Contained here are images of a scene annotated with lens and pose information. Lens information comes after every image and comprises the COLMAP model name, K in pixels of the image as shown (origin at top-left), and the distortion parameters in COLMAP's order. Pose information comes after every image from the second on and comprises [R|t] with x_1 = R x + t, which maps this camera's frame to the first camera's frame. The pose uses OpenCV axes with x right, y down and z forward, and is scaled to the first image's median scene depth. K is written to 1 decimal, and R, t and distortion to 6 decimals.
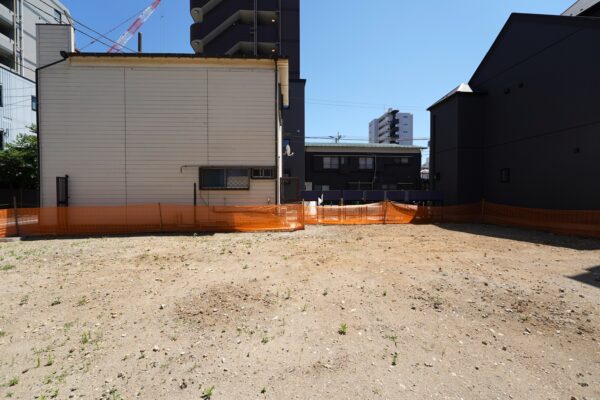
lens RADIAL K [[242.2, 0, 299.0], [0, 242.2, 198.4], [0, 0, 1]] dist [-0.002551, 0.000254]
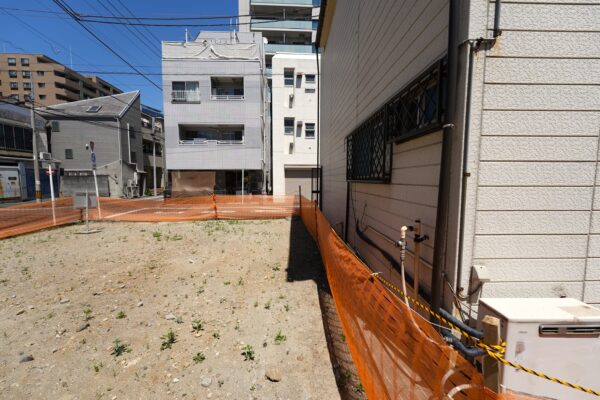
lens RADIAL K [[242.2, 0, 299.8], [0, 242.2, 199.7], [0, 0, 1]] dist [-0.002551, 0.000254]
pose [[-0.017806, 0.085199, -0.996205, 0.082296], [-0.014492, 0.996236, 0.085461, -0.039108], [0.999736, 0.015959, -0.016505, 0.900958]]
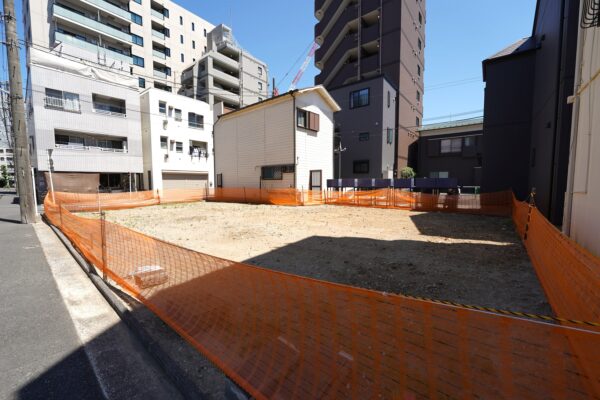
lens RADIAL K [[242.2, 0, 297.5], [0, 242.2, 198.0], [0, 0, 1]] dist [-0.002551, 0.000254]
pose [[0.731504, 0.043953, -0.680419, 0.969533], [-0.007278, 0.998367, 0.056667, -0.004986], [0.681799, -0.036500, 0.730629, -0.109891]]
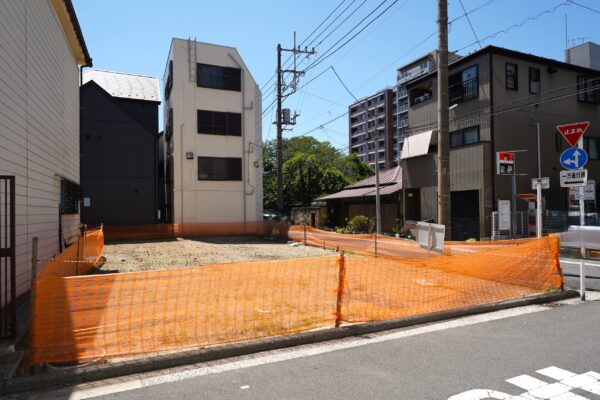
lens RADIAL K [[365.2, 0, 289.0], [0, 365.2, 205.3], [0, 0, 1]] dist [0.006106, -0.009387]
pose [[-0.338151, 0.021238, 0.940852, -1.512193], [0.026420, 0.999566, -0.013068, -0.029886], [-0.940721, 0.020438, -0.338565, 0.758868]]
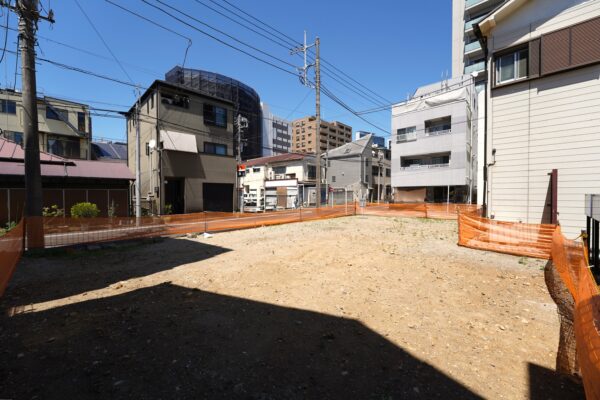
lens RADIAL K [[242.2, 0, 298.1], [0, 242.2, 197.5], [0, 0, 1]] dist [-0.002551, 0.000254]
pose [[-0.737112, 0.015384, -0.675596, 0.889990], [-0.003173, 0.999651, 0.026225, -0.044216], [0.675763, 0.021475, -0.736806, 1.172108]]
